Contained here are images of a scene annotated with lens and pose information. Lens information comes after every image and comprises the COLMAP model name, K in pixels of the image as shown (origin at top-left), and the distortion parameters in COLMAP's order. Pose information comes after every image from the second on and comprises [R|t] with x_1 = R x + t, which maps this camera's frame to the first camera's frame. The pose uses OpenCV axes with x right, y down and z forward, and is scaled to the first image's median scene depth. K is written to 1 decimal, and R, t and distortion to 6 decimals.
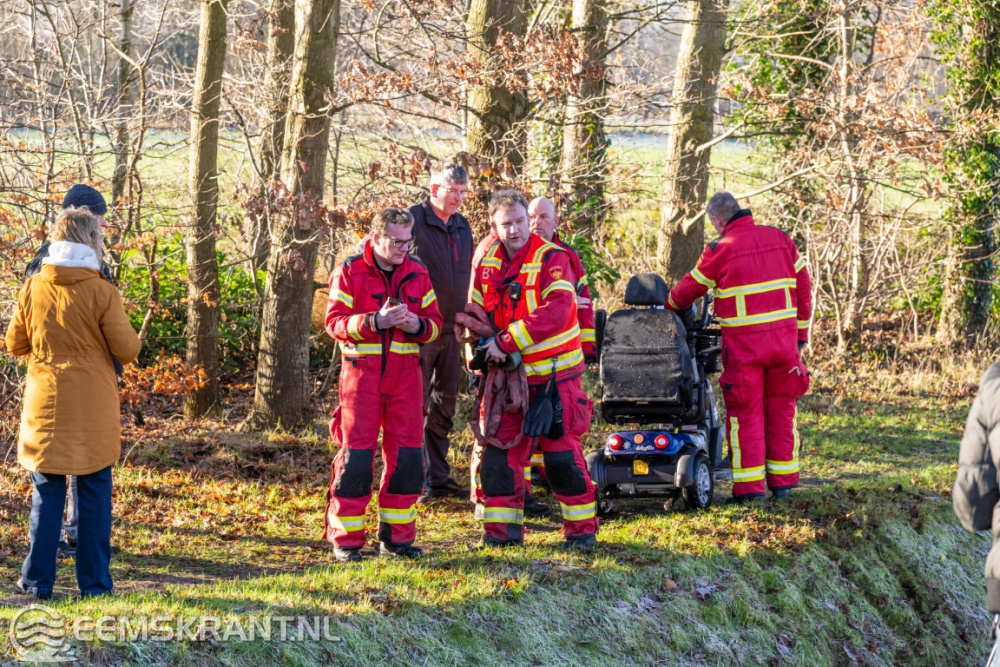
lens RADIAL K [[3396.4, 0, 499.0], [0, 3396.4, 330.7], [0, 0, 1]] dist [-1.138491, 0.000000]
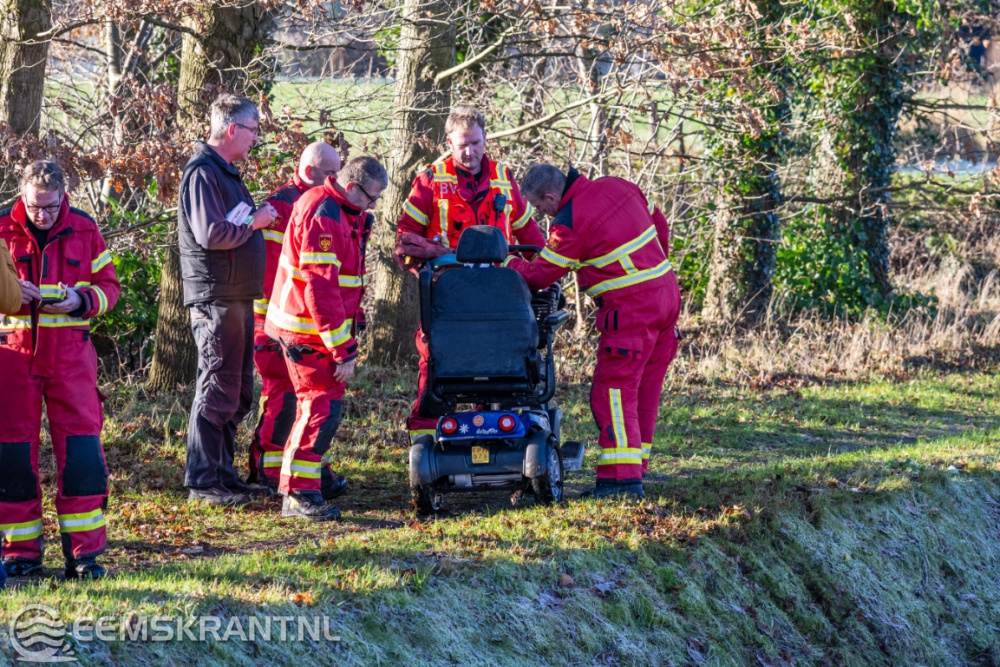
lens RADIAL K [[5170.6, 0, 500.5], [0, 5170.6, 334.7], [0, 0, 1]] dist [-1.086393, 0.000000]
pose [[0.989230, -0.013983, 0.145703, -0.145161], [0.014482, 0.999892, -0.002361, 0.014013], [-0.145654, 0.004445, 0.989326, -0.285113]]
